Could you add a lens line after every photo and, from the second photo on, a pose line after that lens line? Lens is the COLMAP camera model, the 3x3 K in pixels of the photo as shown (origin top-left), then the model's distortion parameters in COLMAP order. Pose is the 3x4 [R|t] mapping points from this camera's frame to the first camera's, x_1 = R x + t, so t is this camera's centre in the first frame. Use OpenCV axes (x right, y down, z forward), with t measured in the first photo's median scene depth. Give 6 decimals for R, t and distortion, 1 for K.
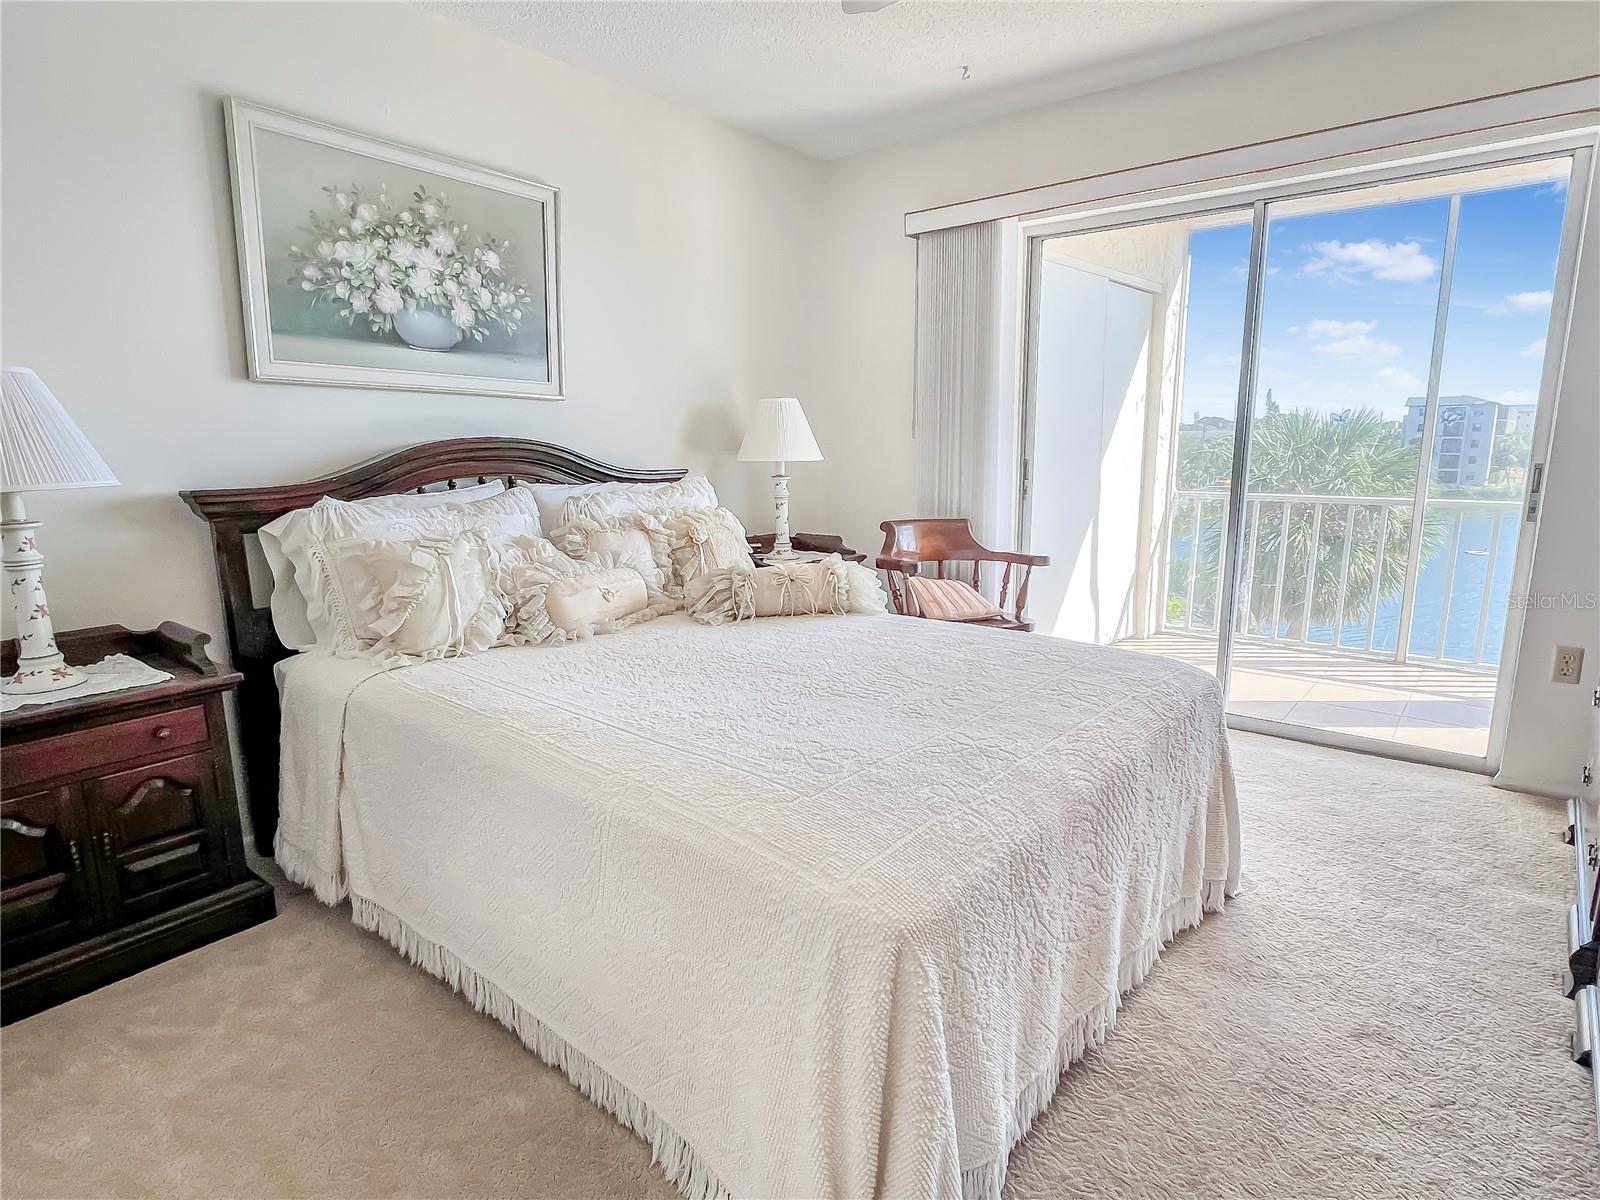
lens RADIAL K [[861.2, 0, 800.0], [0, 861.2, 600.0], [0, 0, 1]] dist [-0.002496, 0.000055]
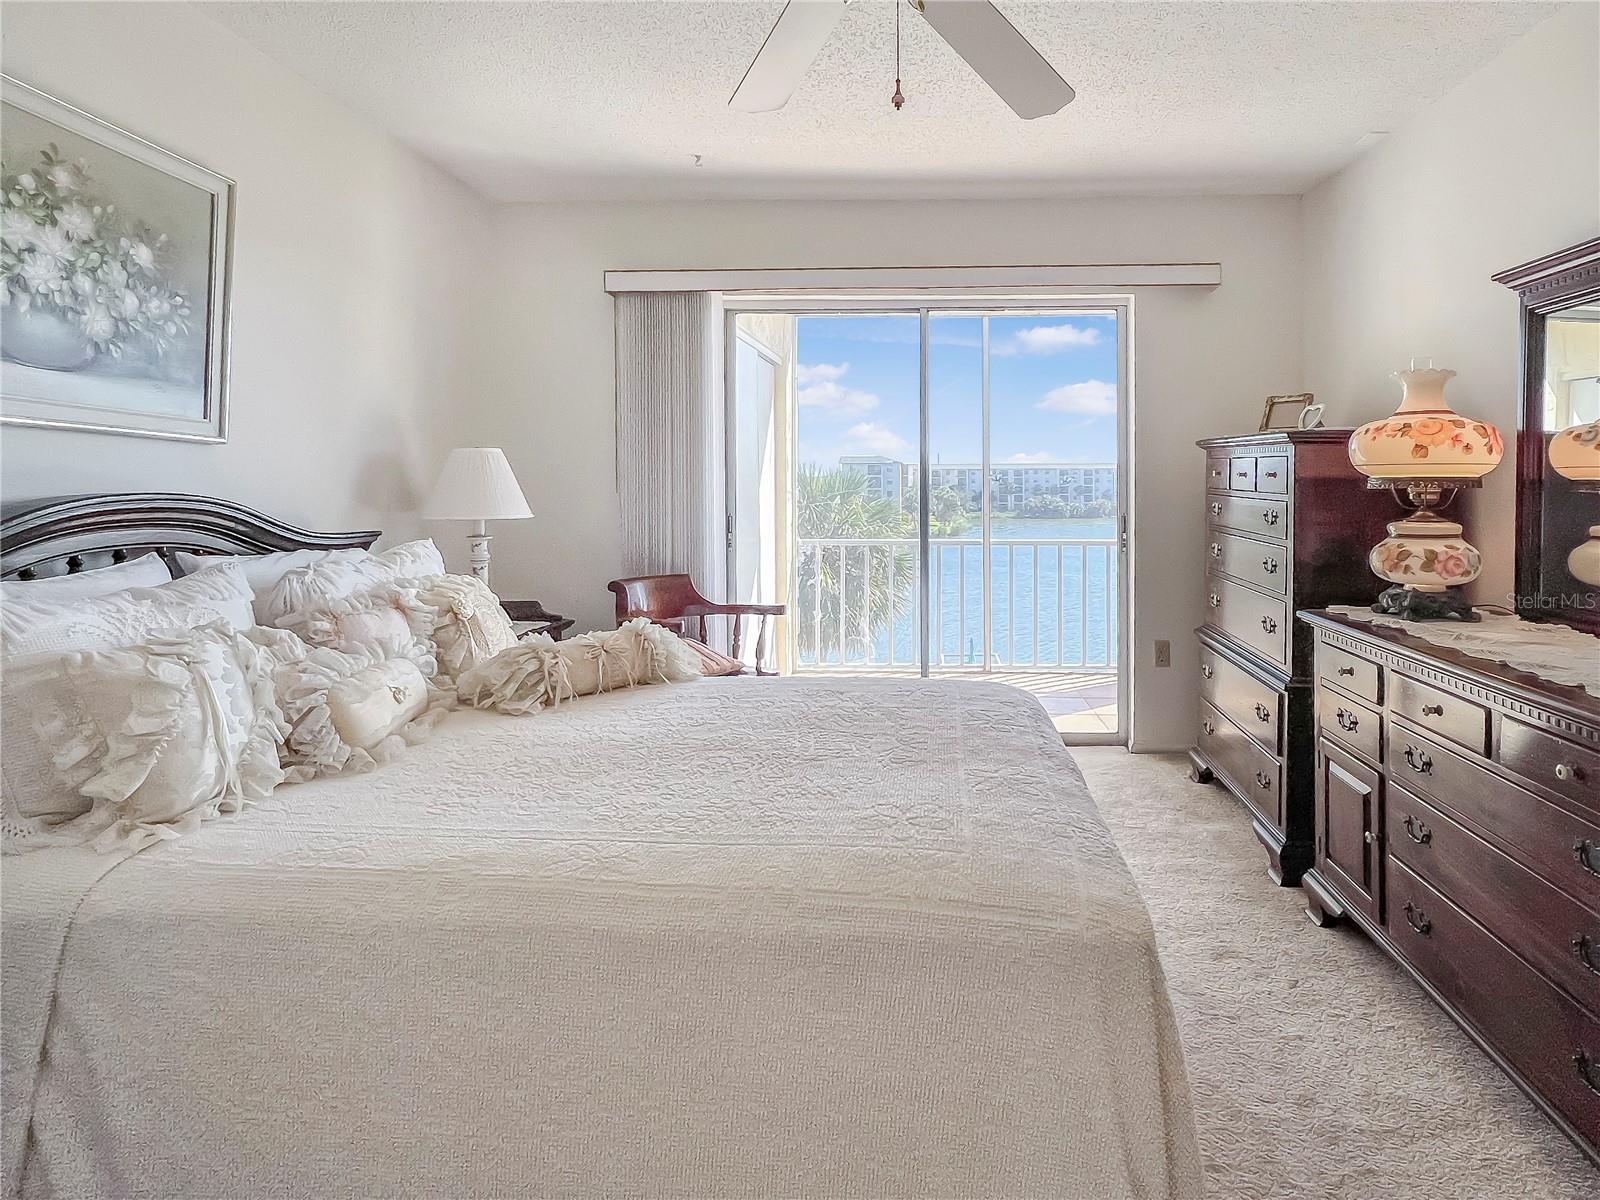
lens RADIAL K [[915.0, 0, 798.4], [0, 915.0, 487.2], [0, 0, 1]] dist [-0.001091, -0.000087]
pose [[0.802501, 0.003961, 0.596638, -0.385732], [0.105707, 0.983215, -0.148707, -0.026083], [-0.587213, 0.182407, 0.788612, 0.094940]]
